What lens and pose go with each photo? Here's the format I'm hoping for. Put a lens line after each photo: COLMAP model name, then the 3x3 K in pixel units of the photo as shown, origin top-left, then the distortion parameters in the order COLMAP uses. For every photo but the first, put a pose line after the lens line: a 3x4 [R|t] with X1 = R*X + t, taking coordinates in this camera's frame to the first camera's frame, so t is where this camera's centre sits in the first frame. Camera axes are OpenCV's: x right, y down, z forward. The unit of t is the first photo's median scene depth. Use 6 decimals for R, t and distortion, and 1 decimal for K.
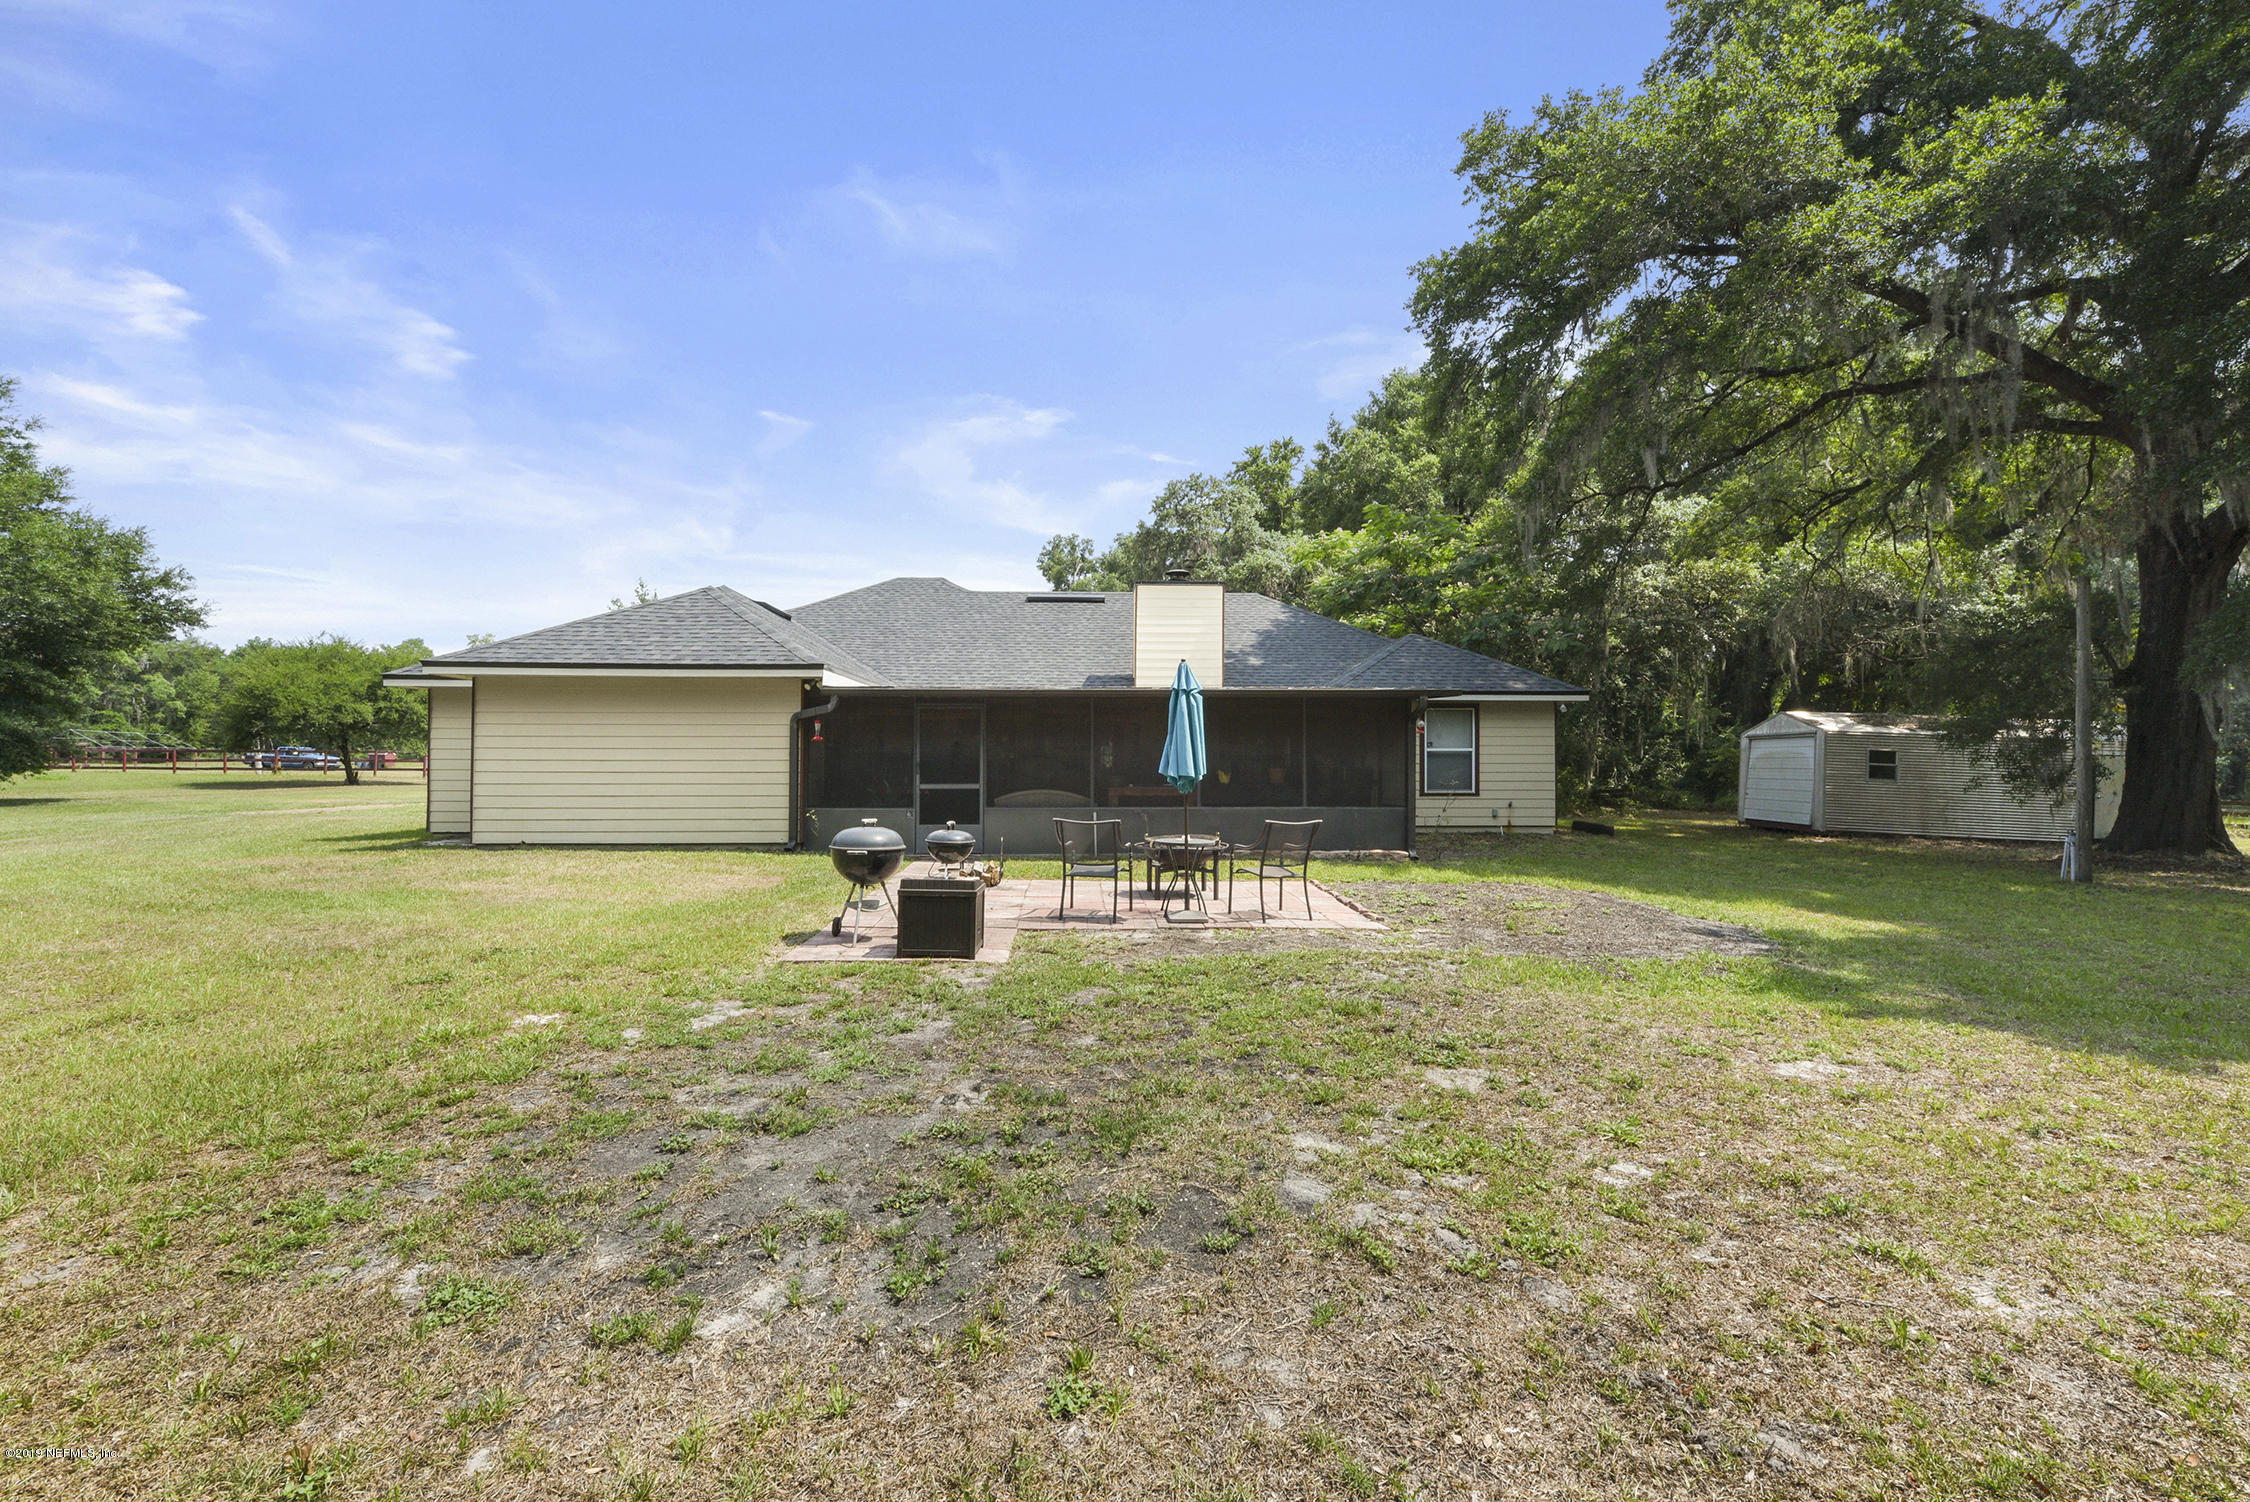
lens RADIAL K [[907.7, 0, 1132.6], [0, 907.7, 751.3], [0, 0, 1]] dist [-0.003316, -0.000909]
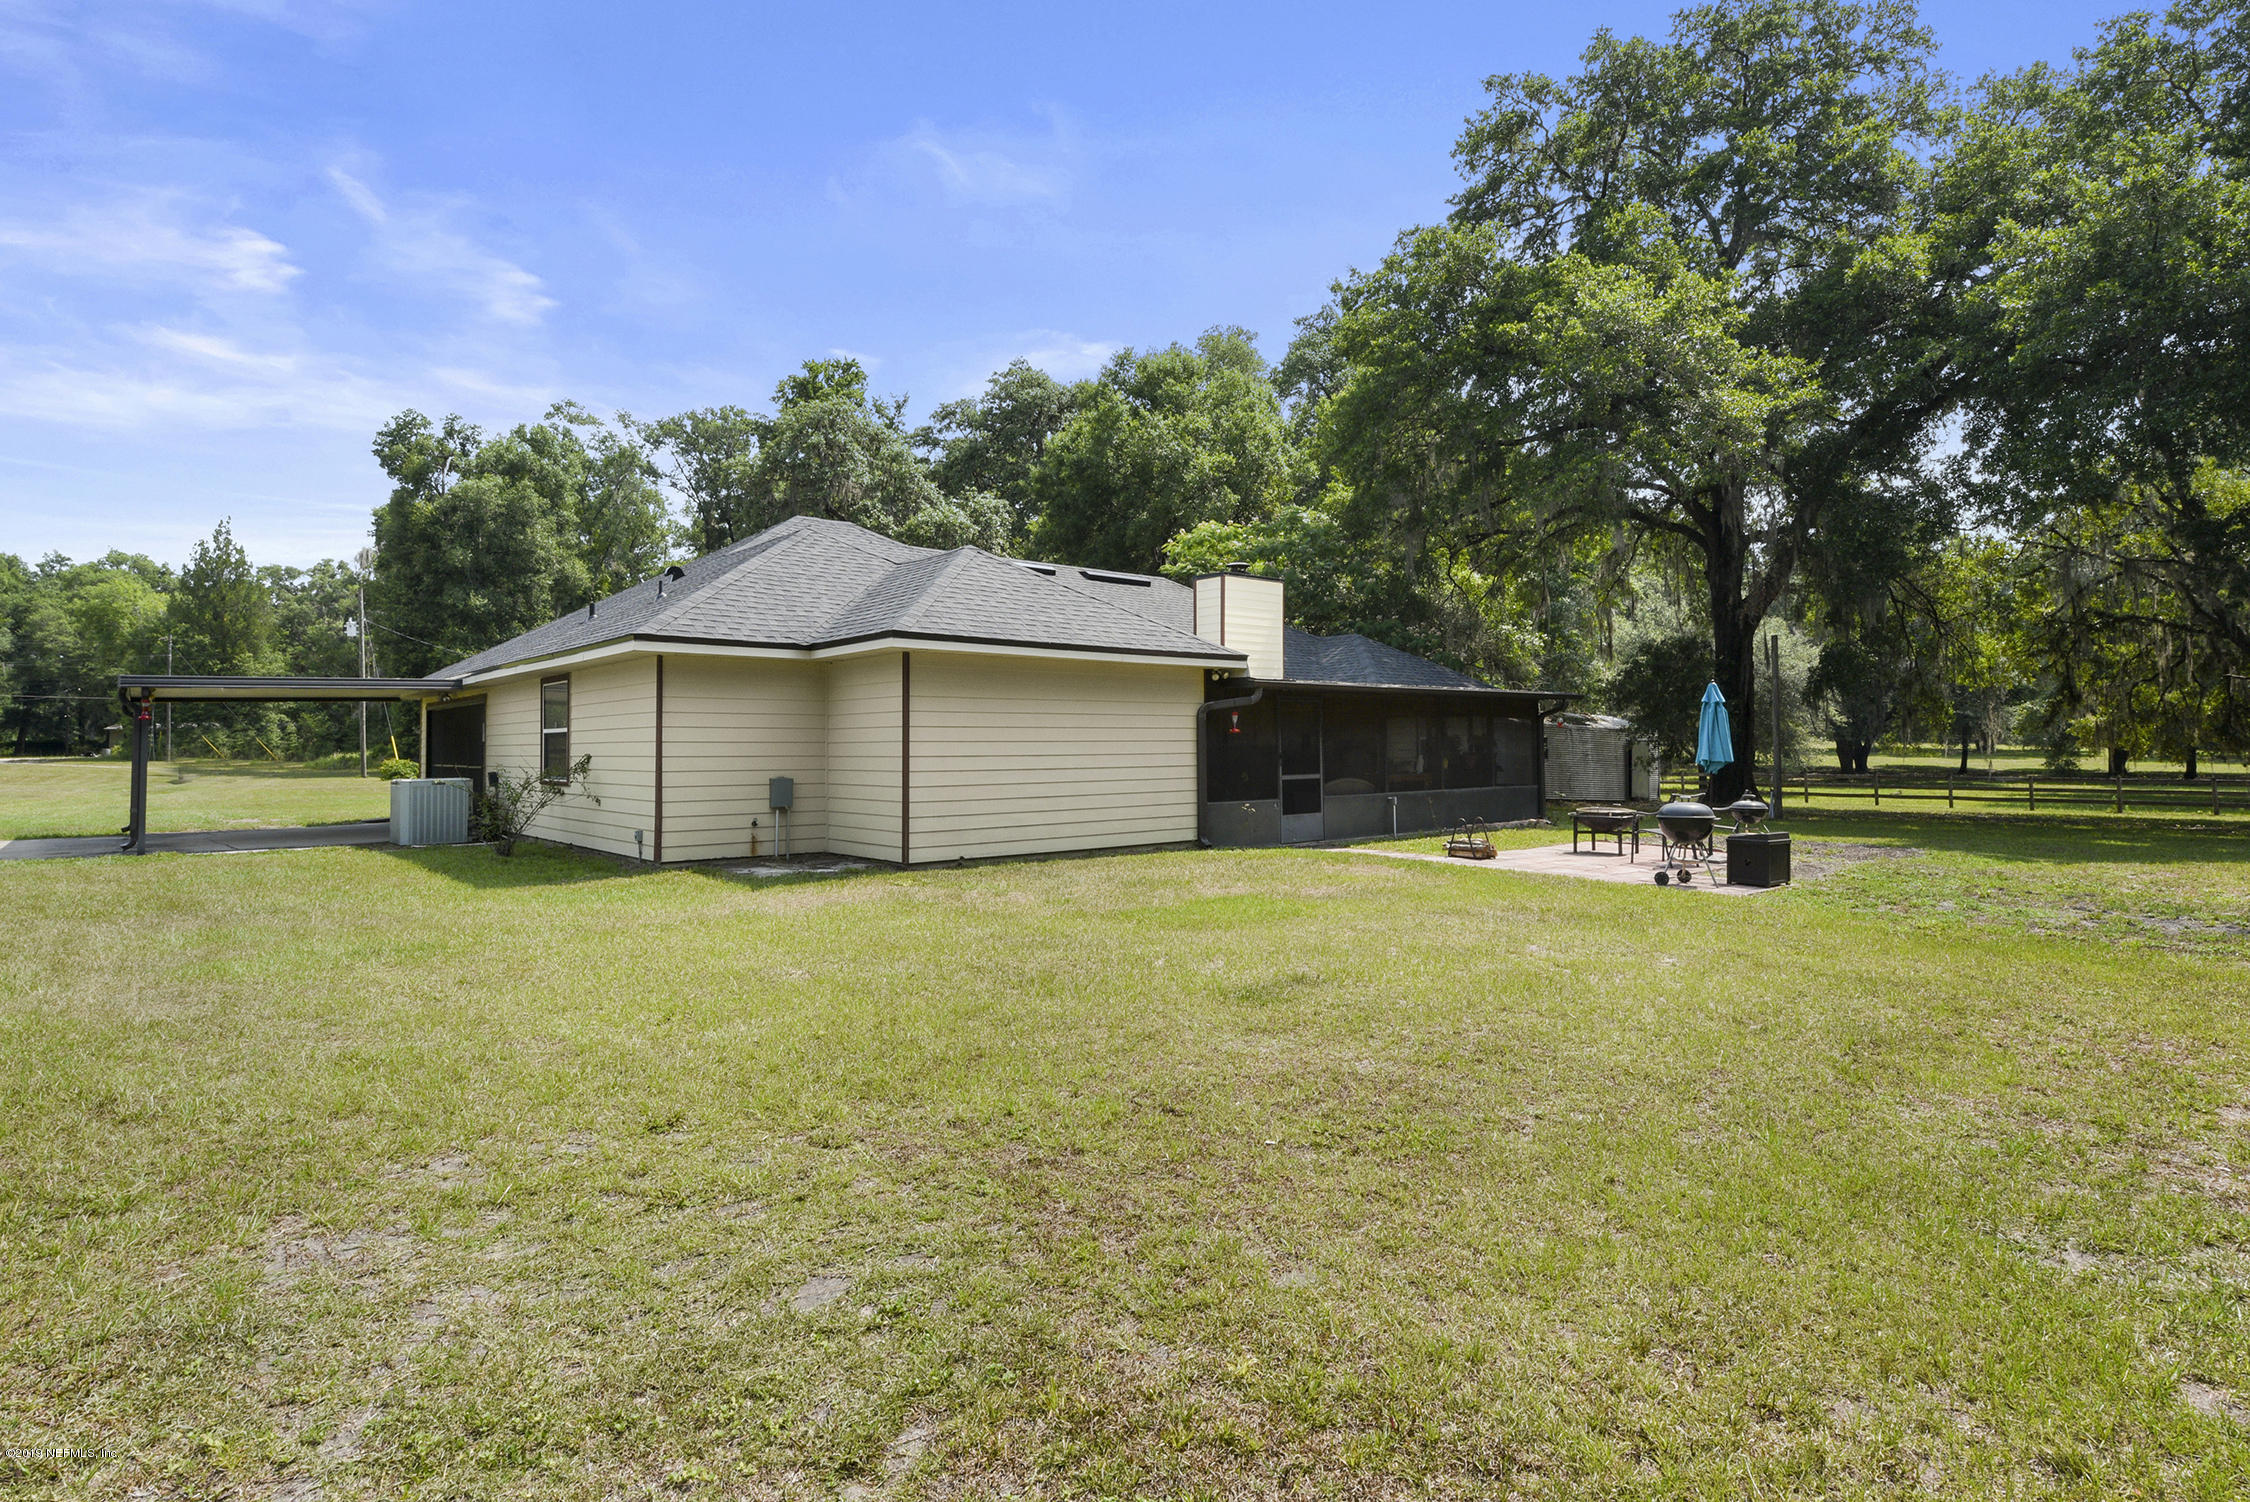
lens RADIAL K [[1155.3, 0, 1123.1], [0, 1155.3, 745.2], [0, 0, 1]] dist [0.000050, -0.000008]
pose [[0.786901, -0.006832, 0.617041, -0.930708], [-0.000225, 0.999935, 0.011359, -0.009666], [-0.617079, -0.009078, 0.786849, 0.072808]]
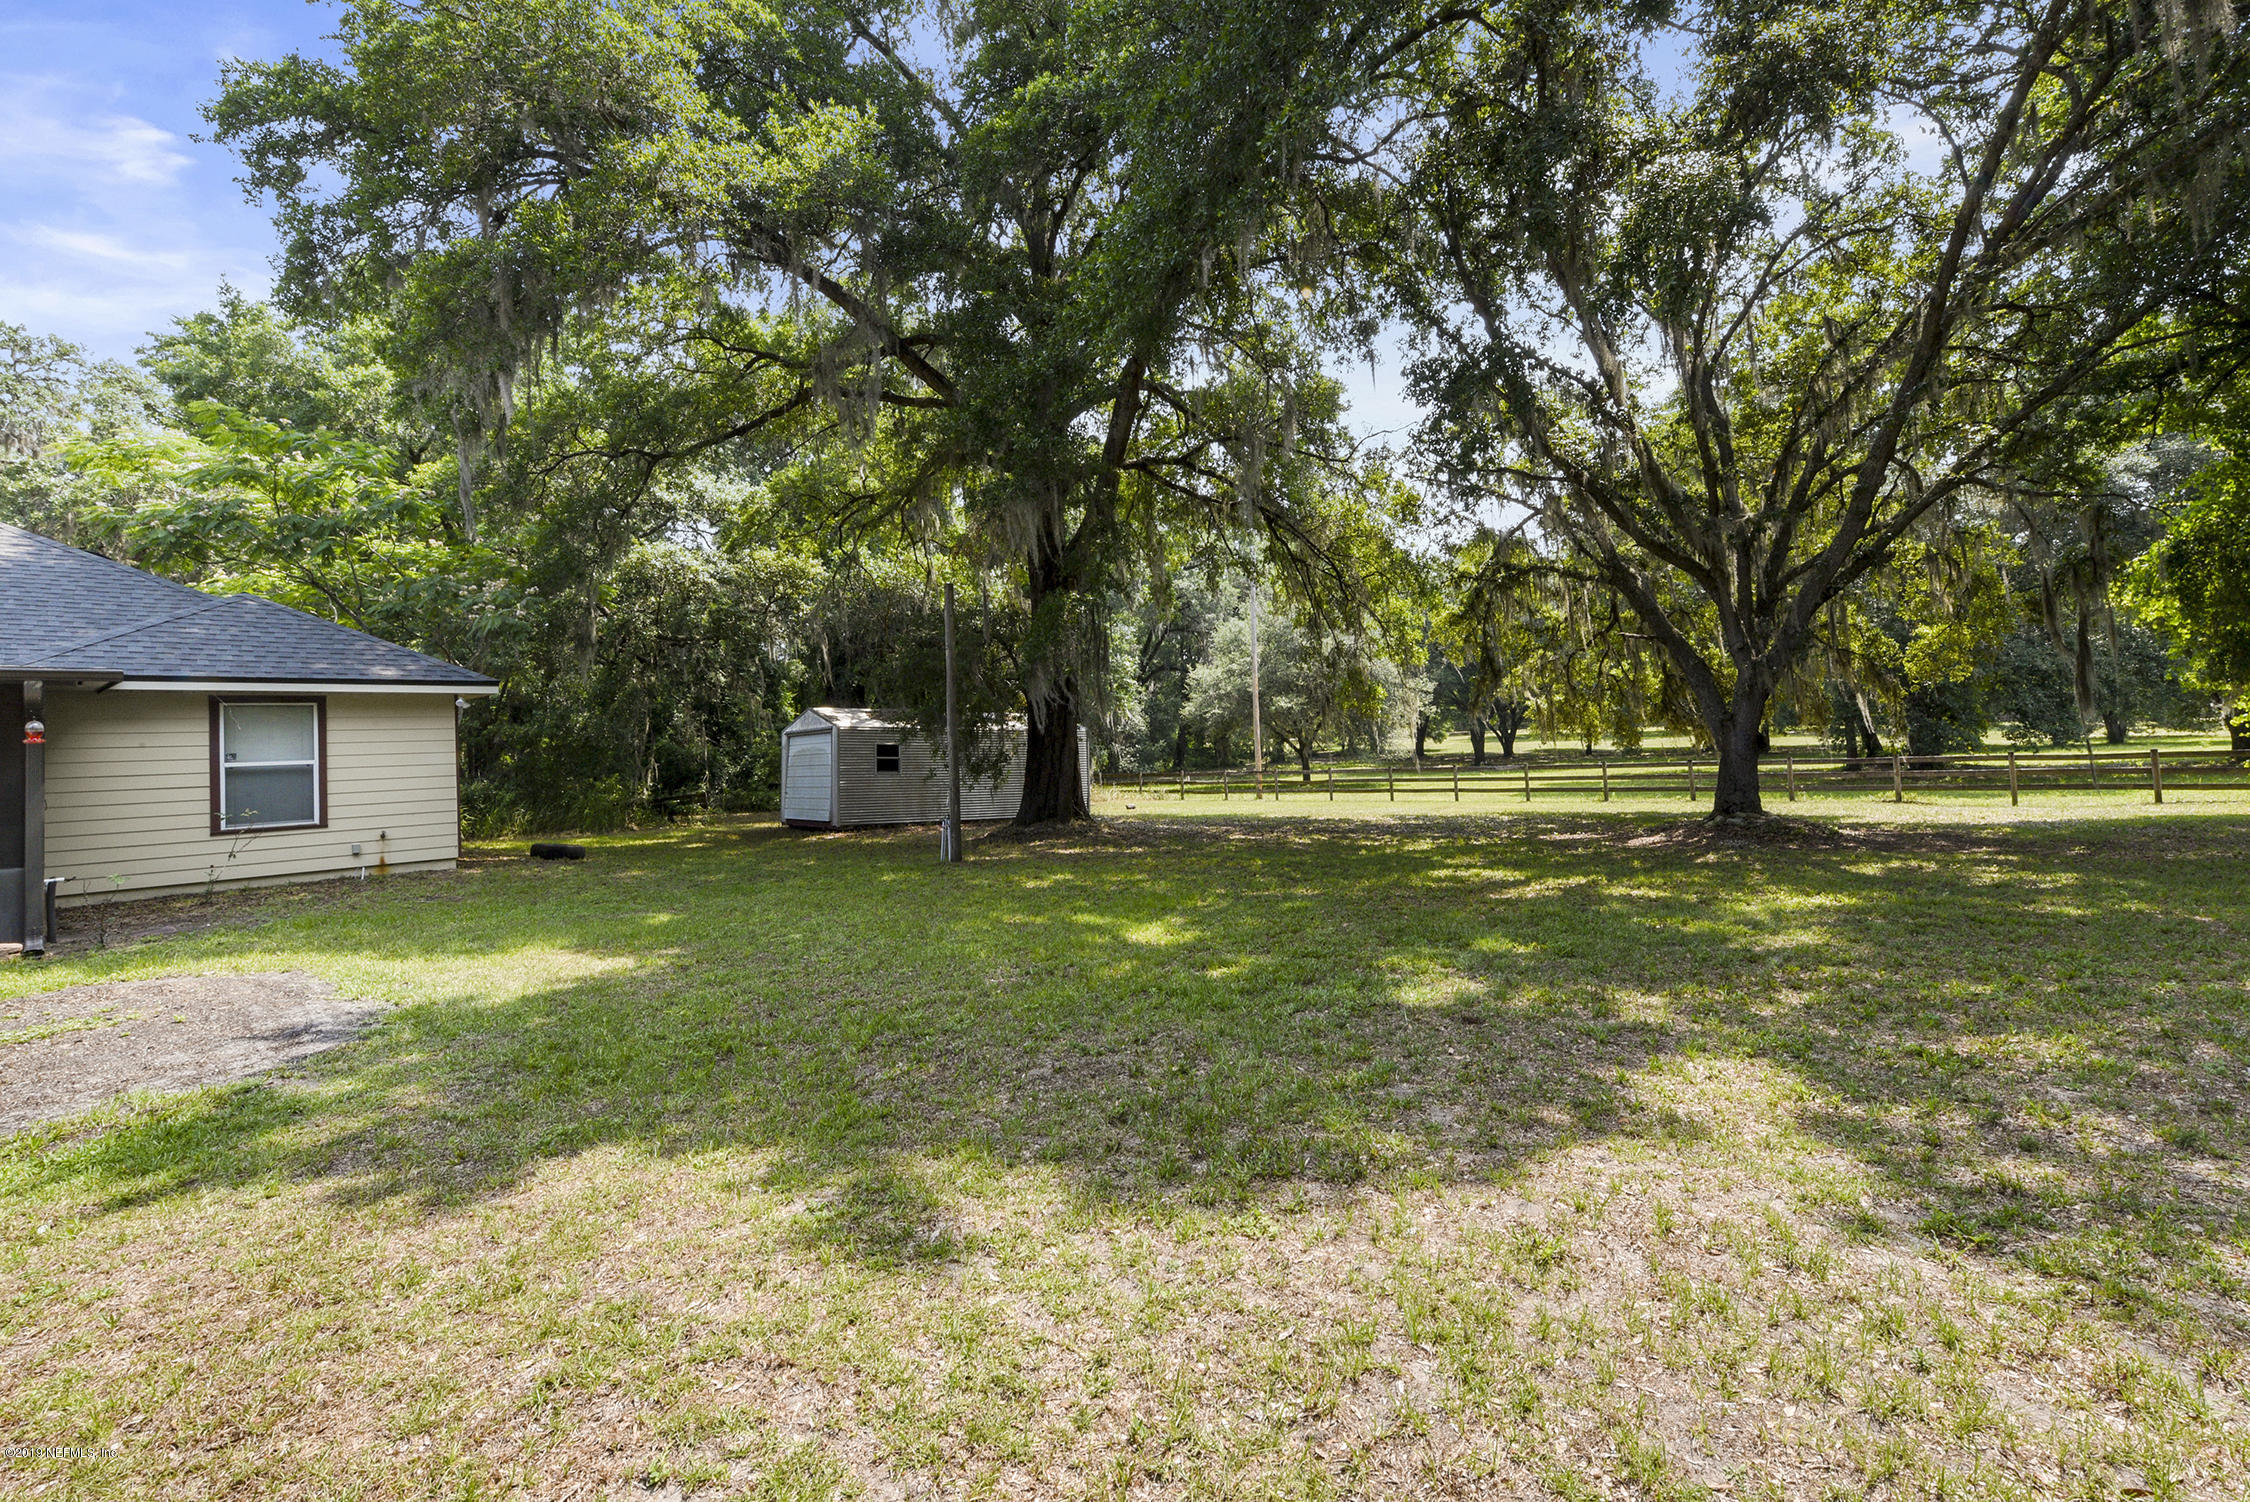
lens RADIAL K [[989.8, 0, 1131.1], [0, 989.8, 716.6], [0, 0, 1]] dist [0.000366, -0.000184]
pose [[0.681823, -0.009548, 0.731455, 0.250727], [0.037443, 0.999060, -0.021861, 0.003537], [-0.730558, 0.042293, 0.681540, 0.017542]]
